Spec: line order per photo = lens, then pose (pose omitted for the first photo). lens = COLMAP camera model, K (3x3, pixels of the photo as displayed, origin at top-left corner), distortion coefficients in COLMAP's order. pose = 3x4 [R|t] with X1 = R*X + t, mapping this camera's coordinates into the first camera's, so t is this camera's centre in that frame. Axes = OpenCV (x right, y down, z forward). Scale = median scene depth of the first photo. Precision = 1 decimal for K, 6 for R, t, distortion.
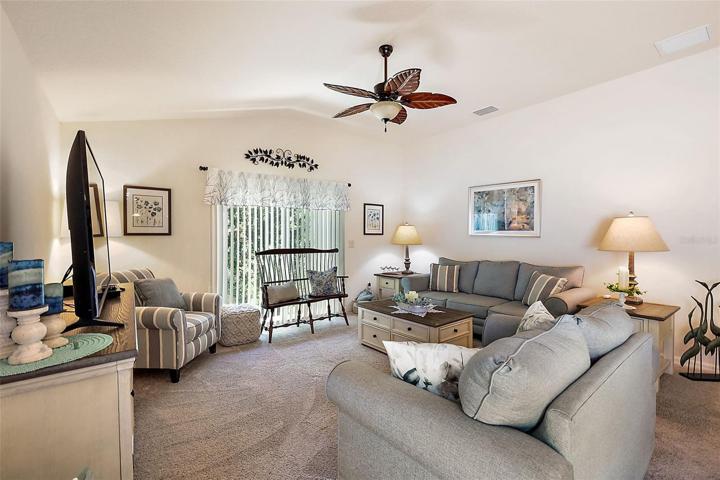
lens RADIAL K [[317.0, 0, 361.6], [0, 317.0, 238.3], [0, 0, 1]] dist [0.014912, 0.000179]
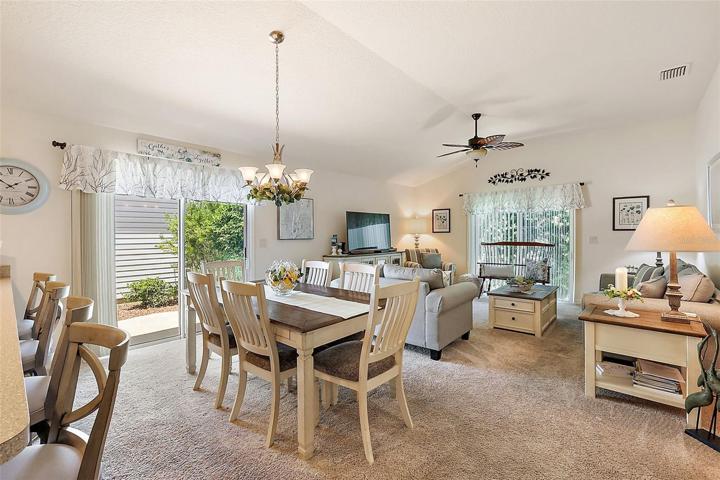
lens RADIAL K [[317.0, 0, 355.0], [0, 317.0, 235.3], [0, 0, 1]] dist [0.014912, 0.000179]
pose [[0.156789, 0.005941, -0.987614, 0.990797], [-0.003438, 0.999979, 0.005470, 0.000145], [0.987626, 0.002538, 0.156806, 0.095807]]
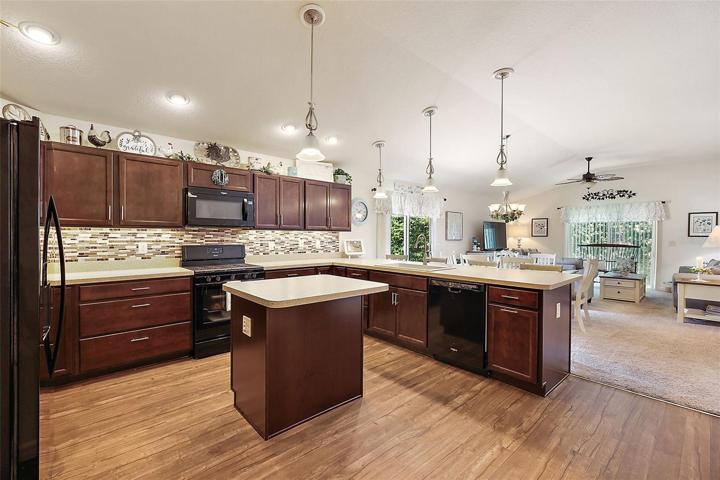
lens RADIAL K [[317.0, 0, 358.4], [0, 317.0, 237.7], [0, 0, 1]] dist [0.014912, 0.000179]
pose [[0.056174, 0.009810, -0.998373, 1.497832], [-0.015131, 0.999845, 0.008974, 0.001447], [0.998306, 0.014603, 0.056314, -0.525878]]
